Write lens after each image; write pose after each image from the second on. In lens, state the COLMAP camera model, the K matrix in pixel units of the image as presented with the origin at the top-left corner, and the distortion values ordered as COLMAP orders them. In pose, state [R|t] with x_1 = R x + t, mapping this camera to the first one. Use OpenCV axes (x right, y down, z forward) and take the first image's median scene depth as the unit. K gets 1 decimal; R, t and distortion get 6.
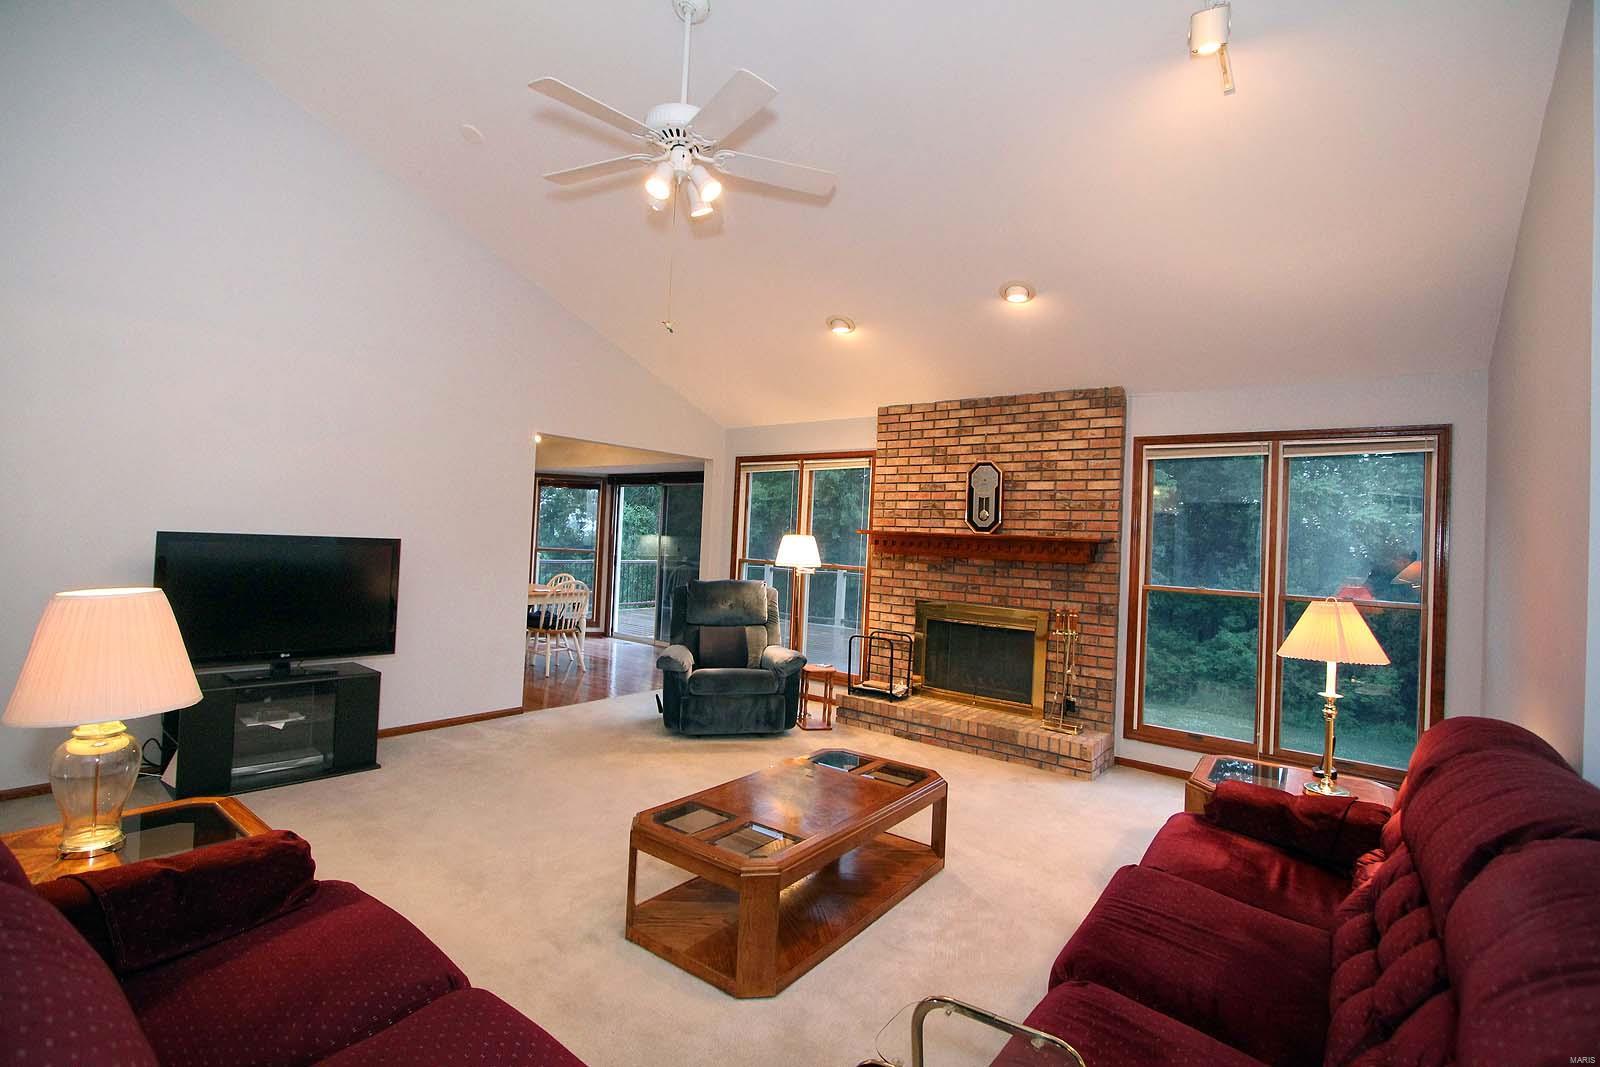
lens RADIAL K [[724.1, 0, 791.9], [0, 724.1, 520.2], [0, 0, 1]] dist [-0.016230, -0.000097]
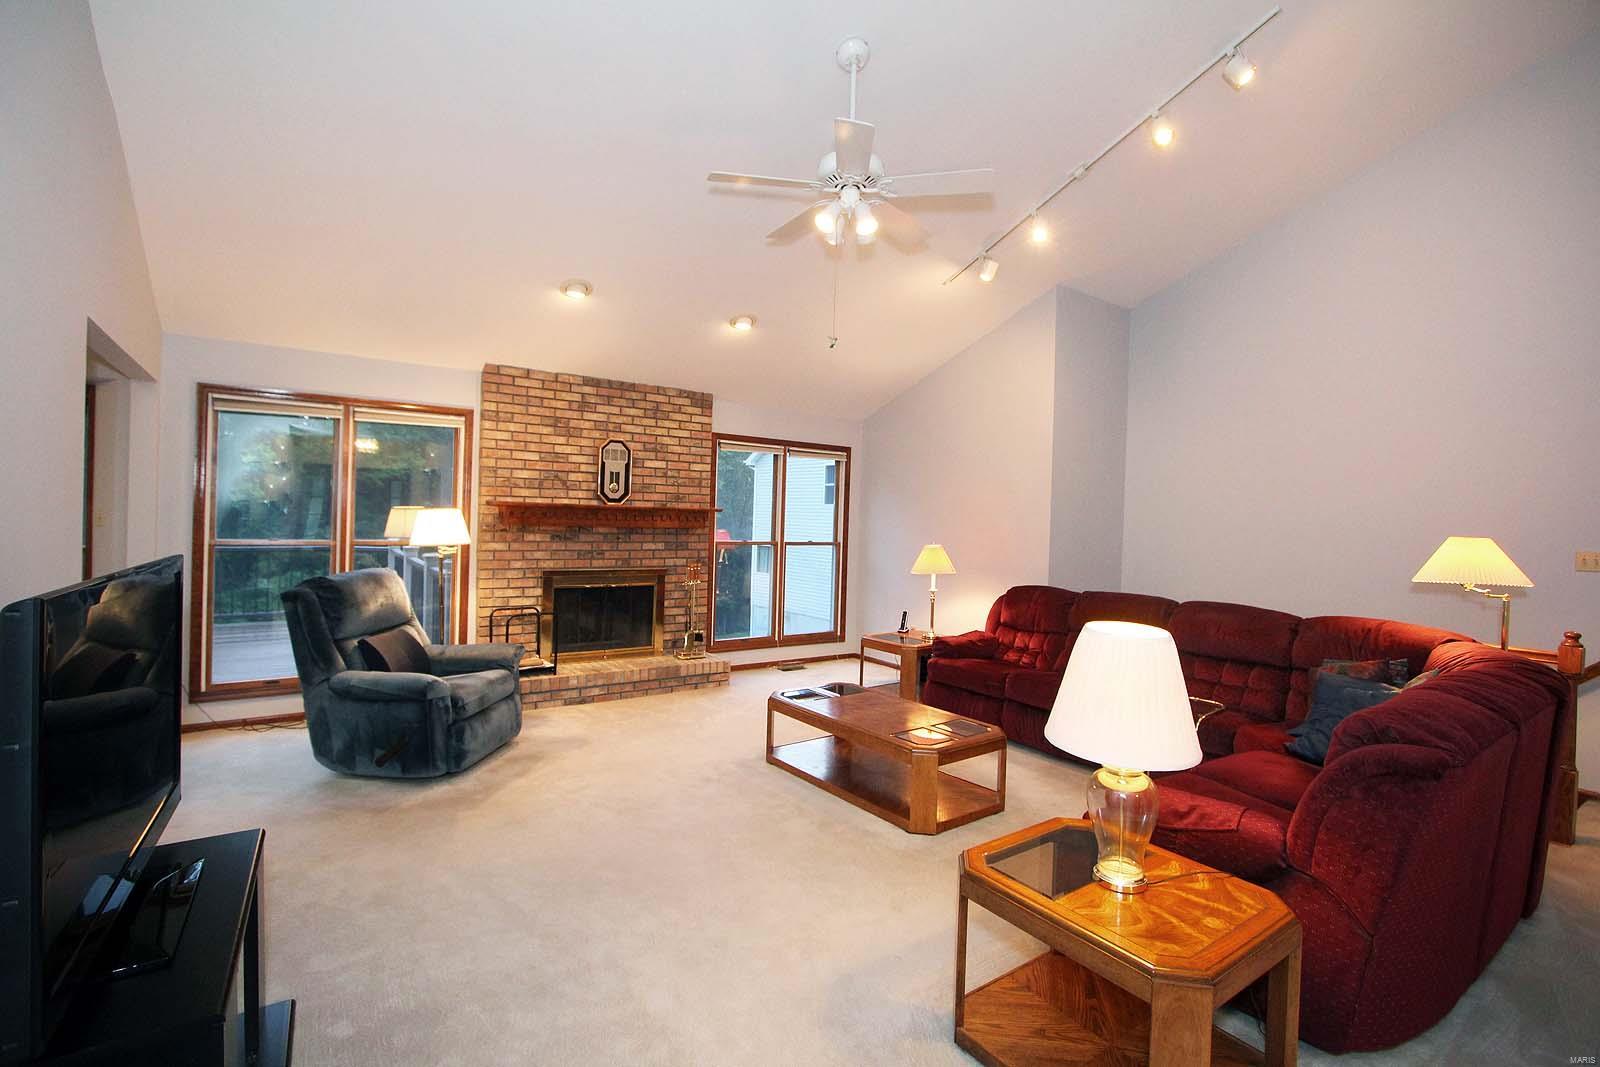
lens RADIAL K [[724.1, 0, 791.9], [0, 724.1, 520.2], [0, 0, 1]] dist [-0.016230, -0.000097]
pose [[0.306970, -0.047622, 0.950527, -0.683717], [-0.046420, 0.996809, 0.064932, -0.040824], [-0.950586, -0.064056, 0.303780, 0.387298]]
